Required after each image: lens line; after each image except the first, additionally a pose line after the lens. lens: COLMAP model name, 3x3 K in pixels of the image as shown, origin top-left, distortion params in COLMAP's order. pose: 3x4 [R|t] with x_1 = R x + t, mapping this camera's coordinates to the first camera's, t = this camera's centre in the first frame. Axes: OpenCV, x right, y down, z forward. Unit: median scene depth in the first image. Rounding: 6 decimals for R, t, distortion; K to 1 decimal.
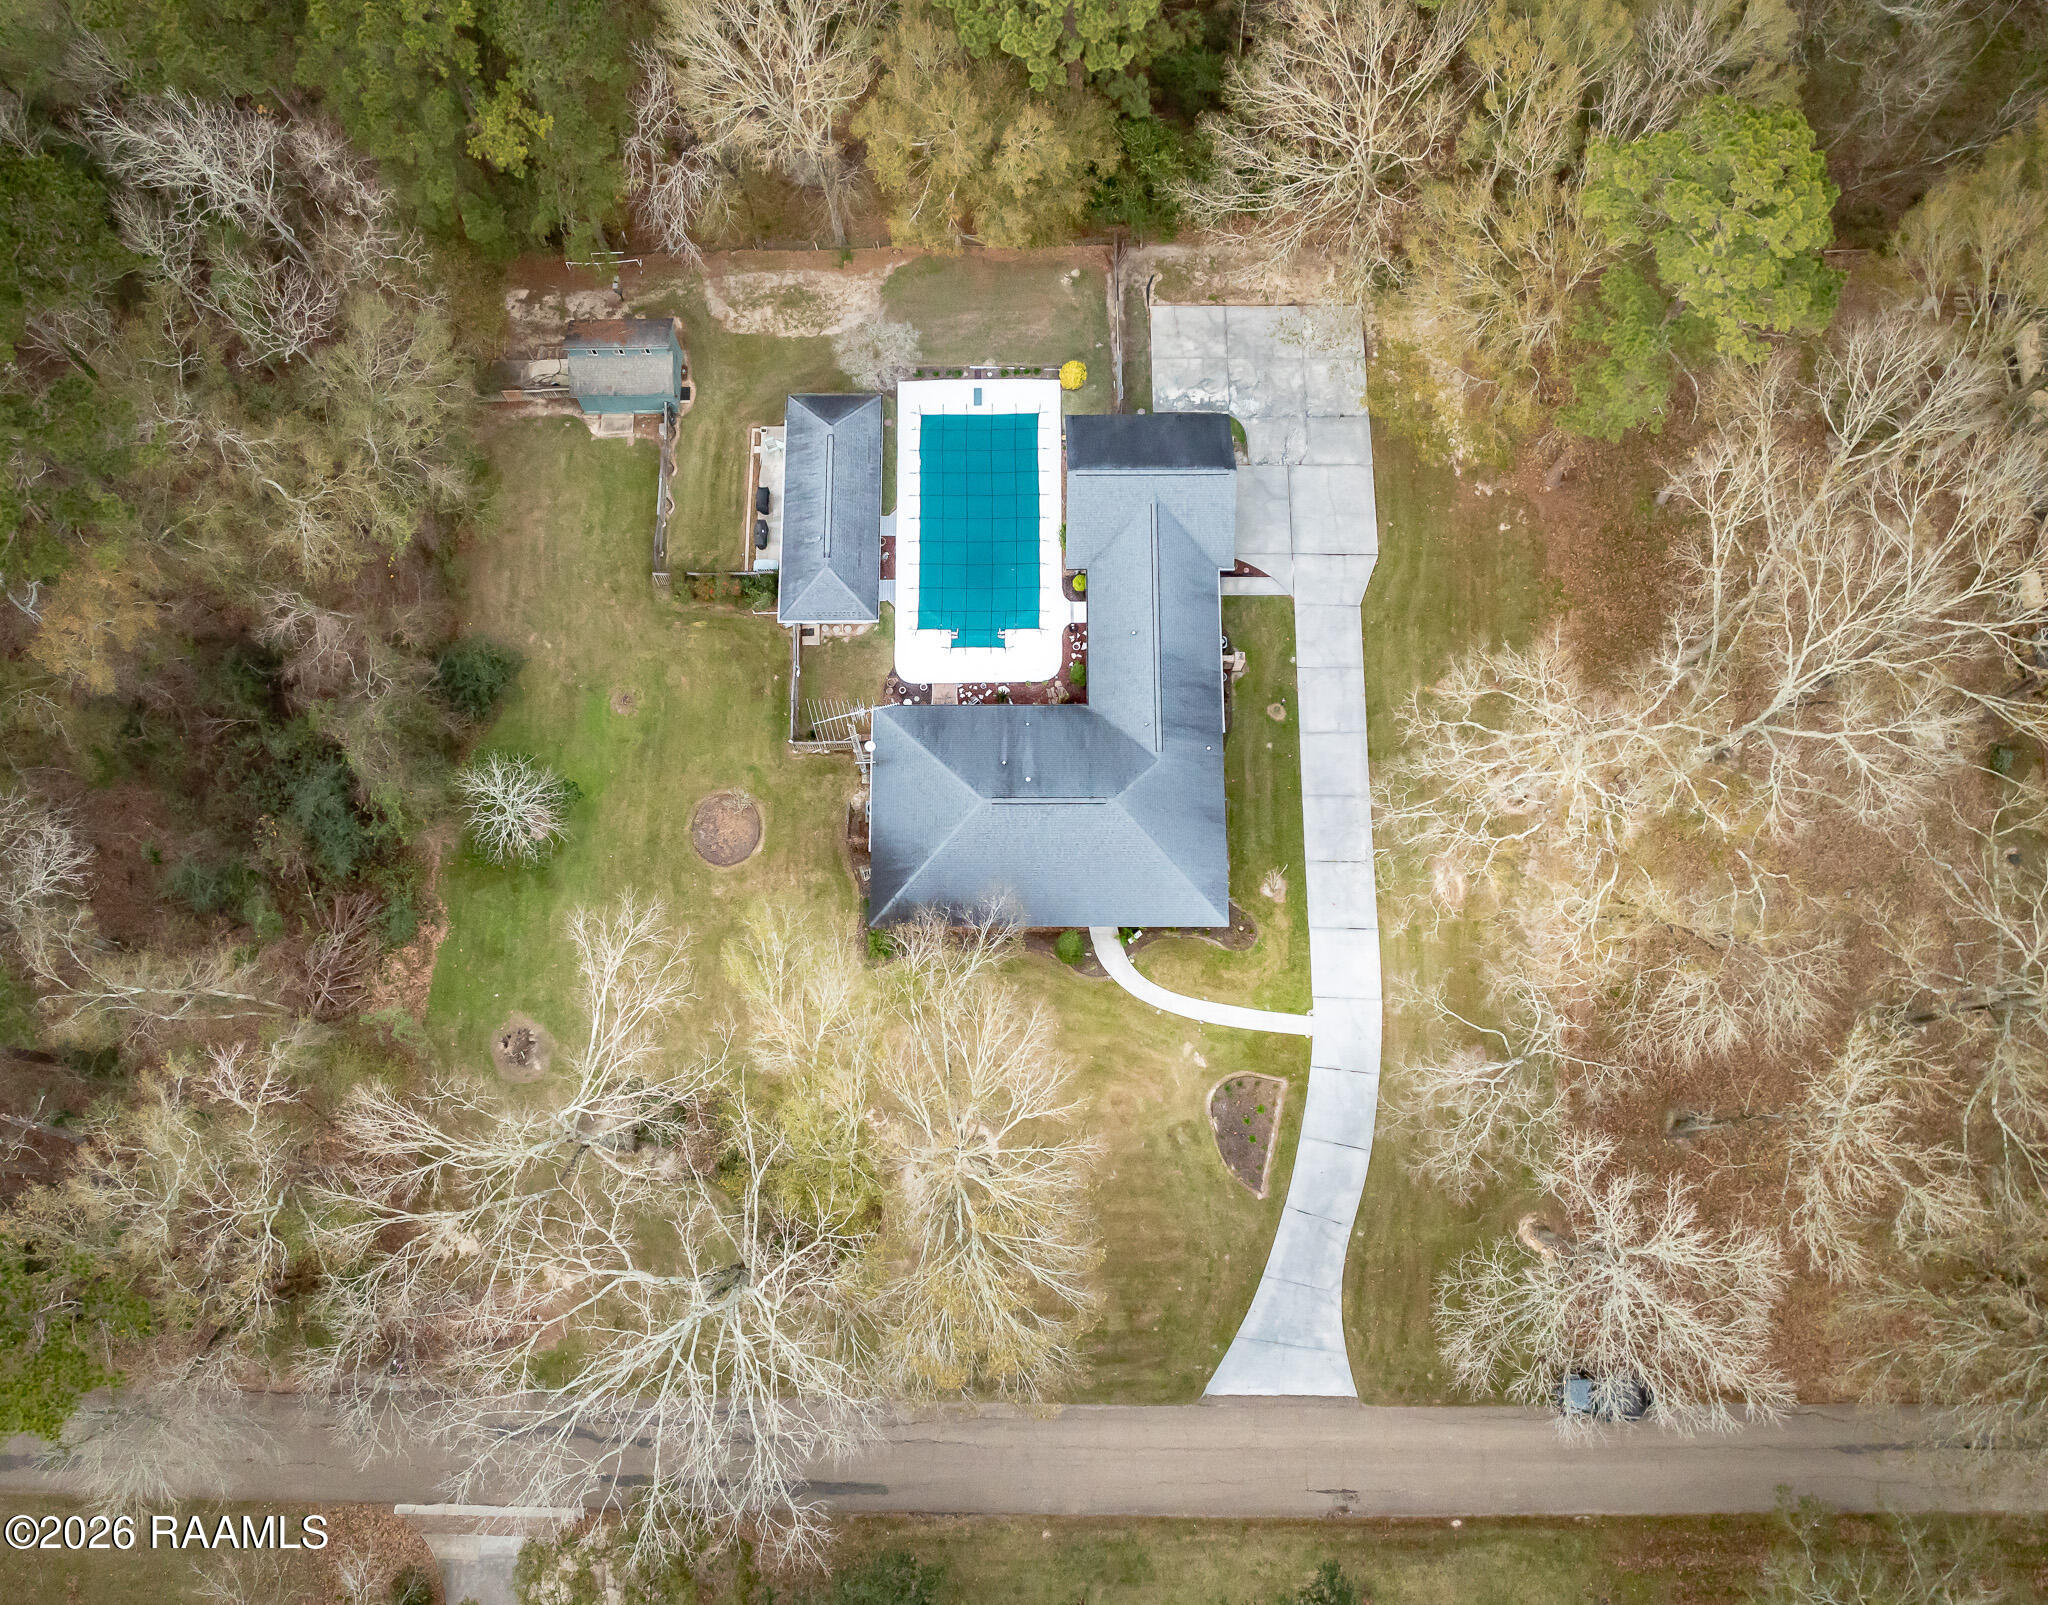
lens RADIAL K [[1629.6, 0, 1024.0], [0, 1629.6, 802.5], [0, 0, 1]] dist [0.008261, -0.074547]
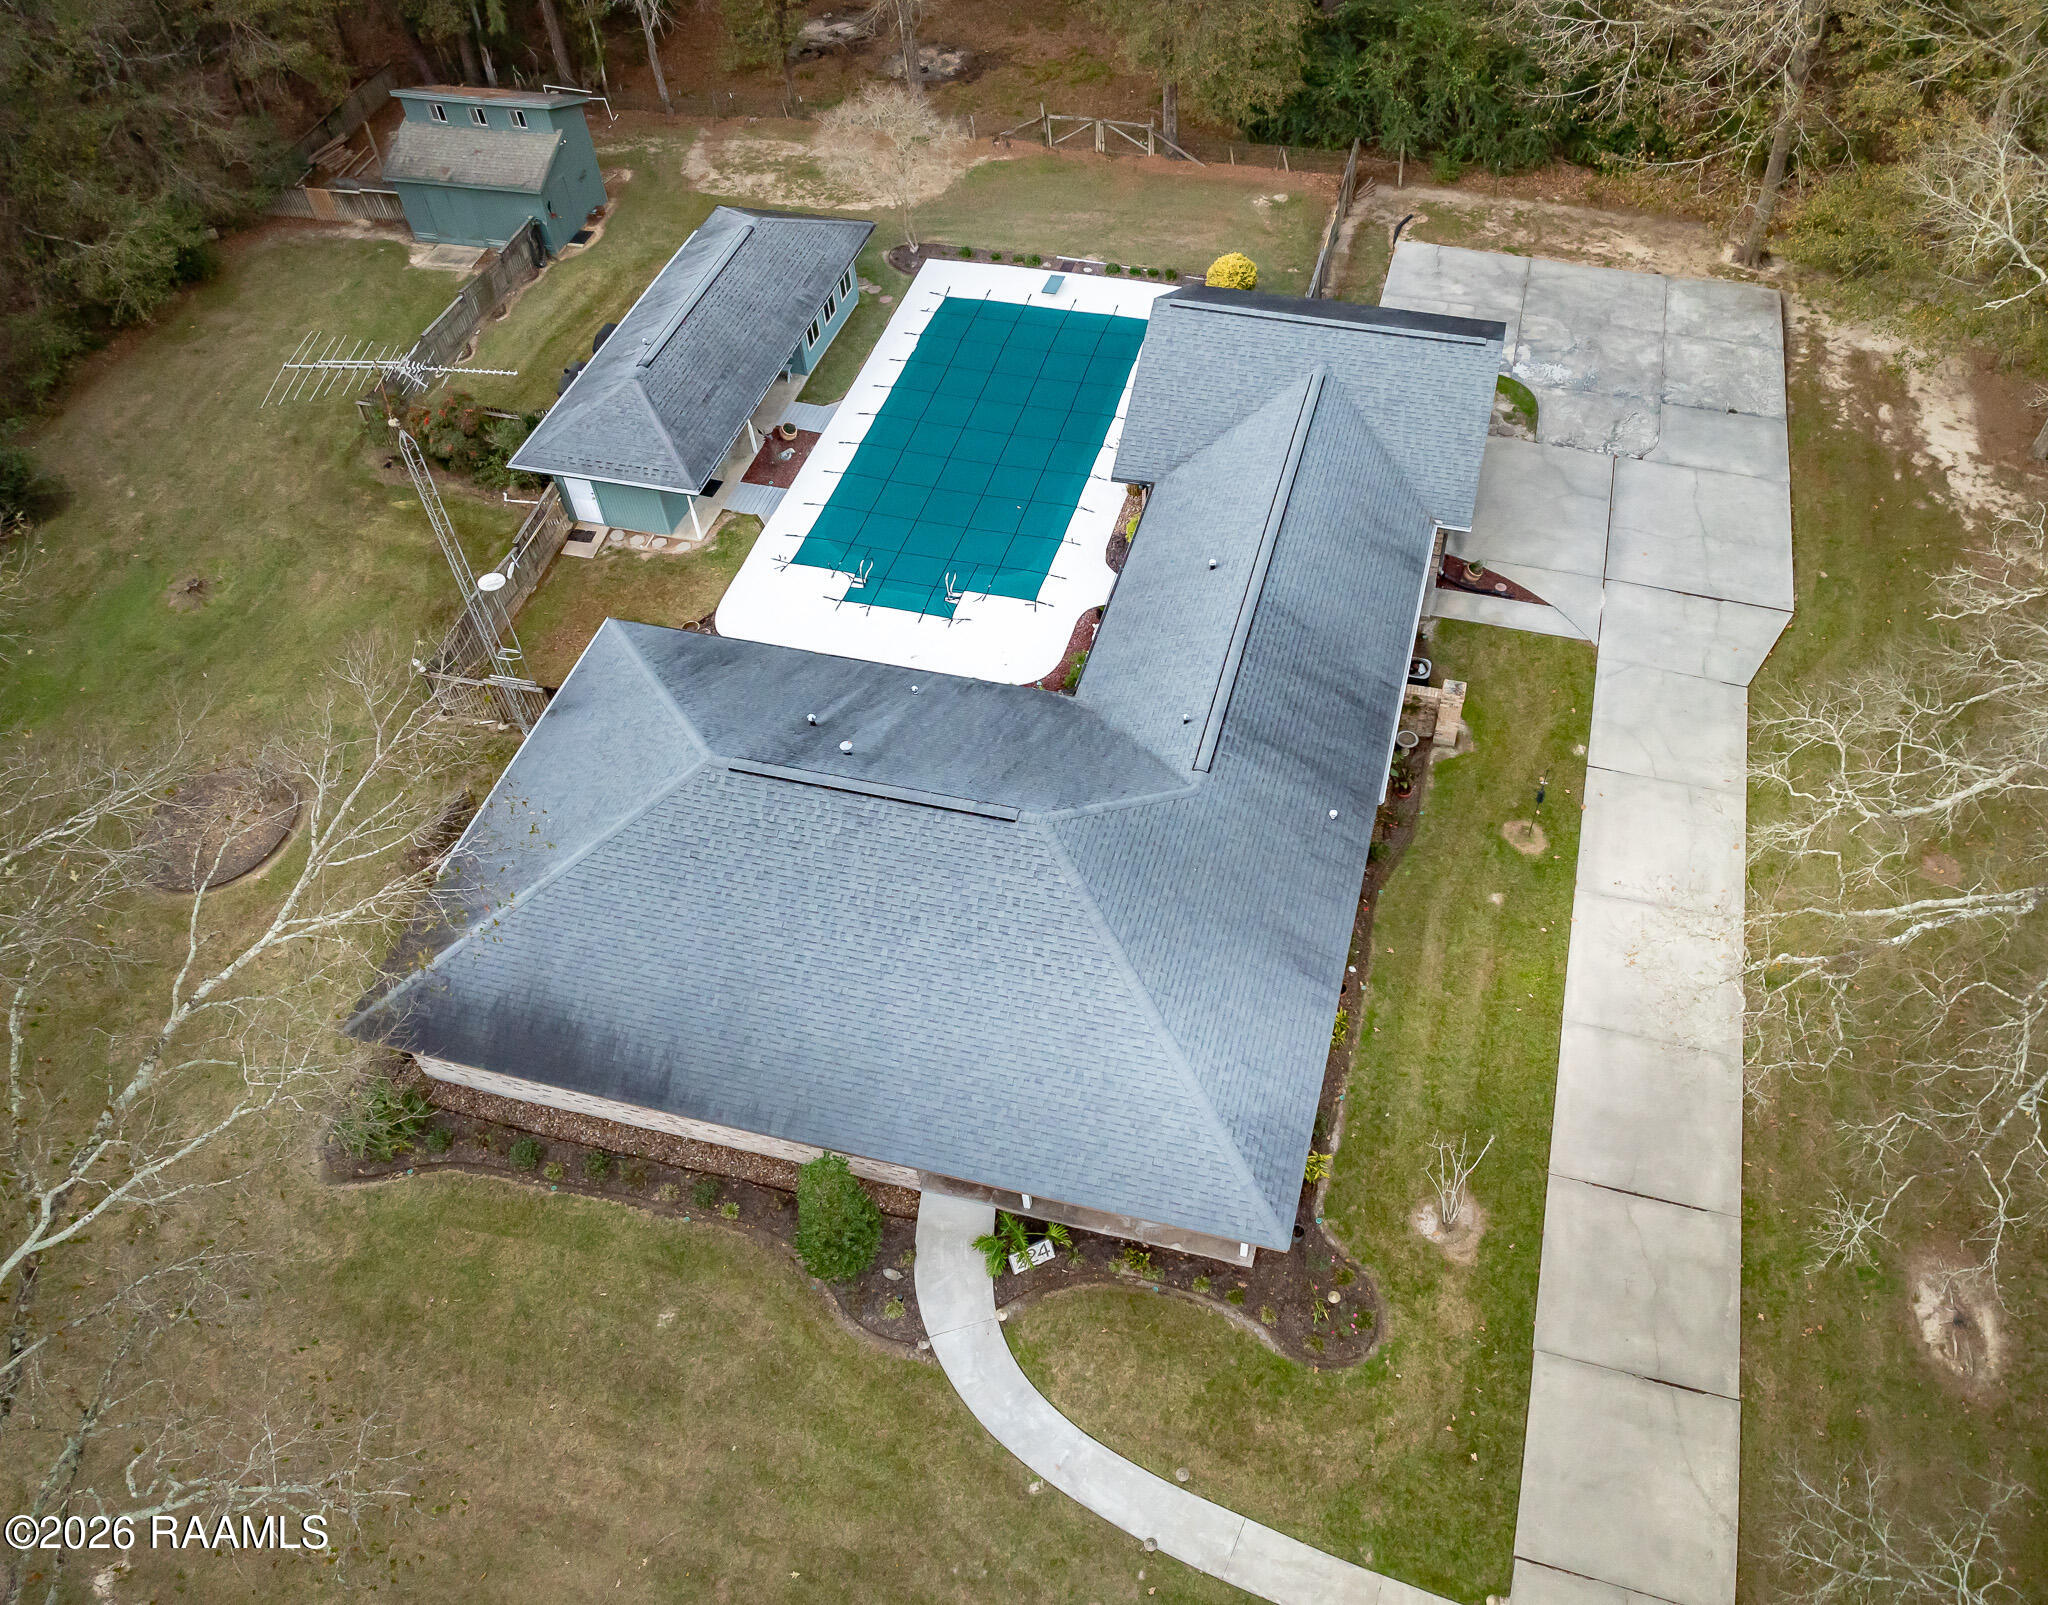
lens RADIAL K [[1629.6, 0, 1024.0], [0, 1629.6, 802.5], [0, 0, 1]] dist [0.008261, -0.074547]
pose [[0.966017, 0.169234, -0.195376, 0.105796], [-0.221515, 0.931547, -0.288359, 0.082410], [0.133202, 0.321838, 0.937378, 0.558687]]
